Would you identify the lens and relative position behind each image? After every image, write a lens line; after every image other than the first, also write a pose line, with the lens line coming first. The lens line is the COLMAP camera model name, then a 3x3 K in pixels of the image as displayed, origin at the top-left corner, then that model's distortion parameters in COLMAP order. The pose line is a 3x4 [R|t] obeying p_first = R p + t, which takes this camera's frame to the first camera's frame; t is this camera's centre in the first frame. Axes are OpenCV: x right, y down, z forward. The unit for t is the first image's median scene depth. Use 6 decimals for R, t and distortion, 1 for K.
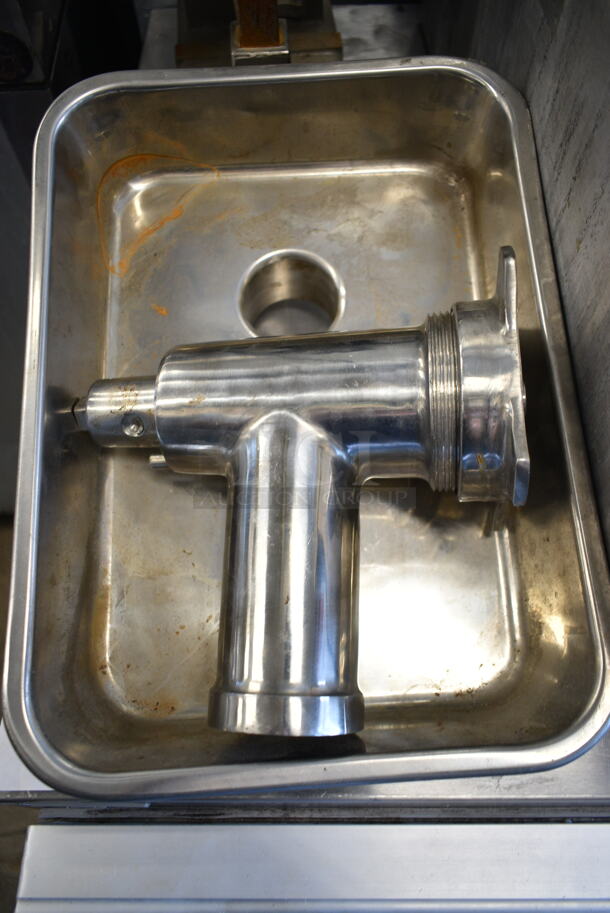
lens RADIAL K [[688.9, 0, 301.3], [0, 688.9, 458.3], [0, 0, 1]] dist [-0.017650, 0.001293]
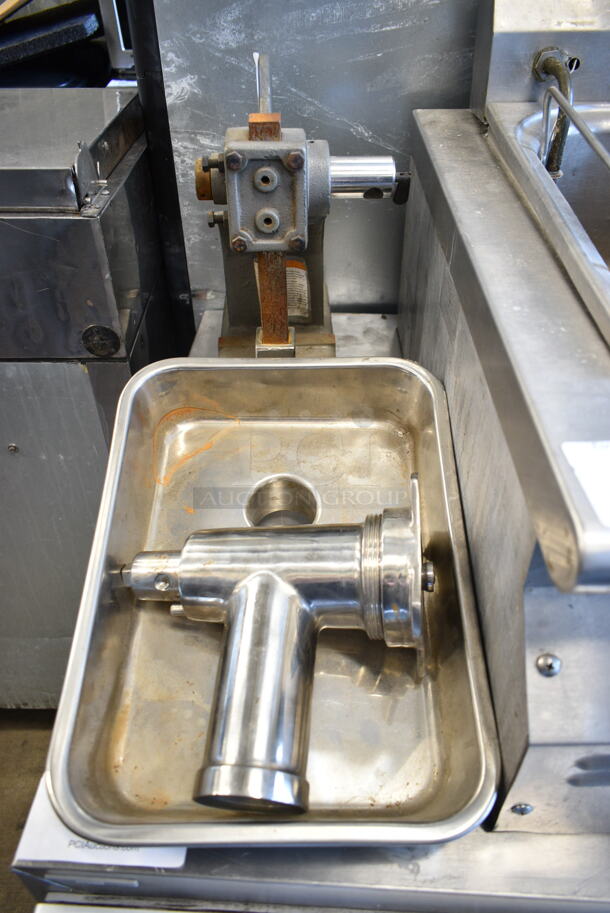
lens RADIAL K [[688.9, 0, 301.3], [0, 688.9, 458.3], [0, 0, 1]] dist [-0.017650, 0.001293]
pose [[0.998277, 0.046032, -0.036395, 0.074511], [-0.055640, 0.939579, -0.337780, 0.157905], [0.018648, 0.339223, 0.940521, -0.379493]]
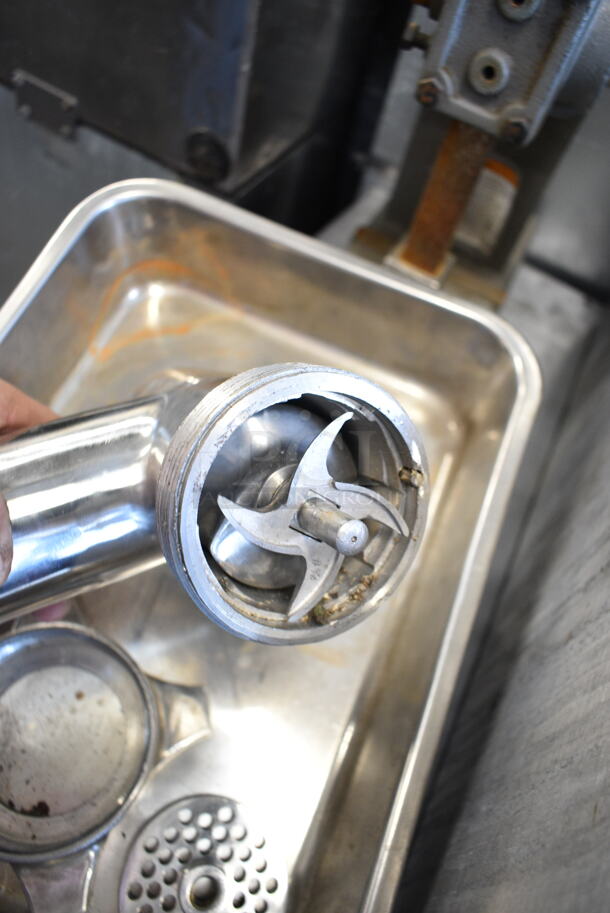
lens RADIAL K [[688.9, 0, 301.3], [0, 688.9, 458.3], [0, 0, 1]] dist [-0.017650, 0.001293]
pose [[0.839109, 0.522958, -0.149706, 0.114265], [-0.542256, 0.825965, -0.154081, -0.155139], [0.043074, 0.210469, 0.976651, 0.091795]]
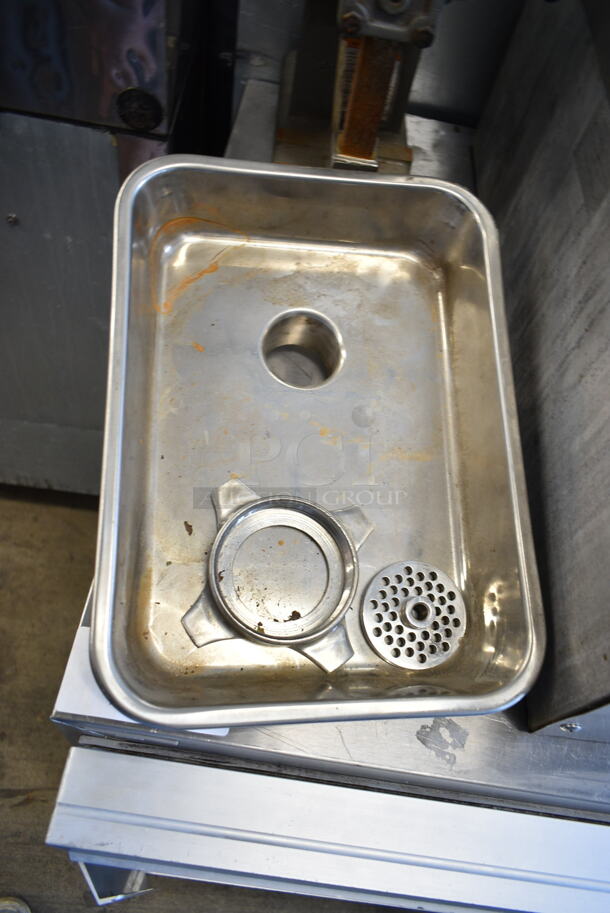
lens RADIAL K [[691.1, 0, 305.0], [0, 691.1, 456.5], [0, 0, 1]] dist [-0.013145, -0.002420]
pose [[0.977842, 0.193578, 0.079700, -0.173081], [-0.190209, 0.980572, -0.047954, 0.007427], [-0.087435, 0.031732, 0.995665, -0.255192]]
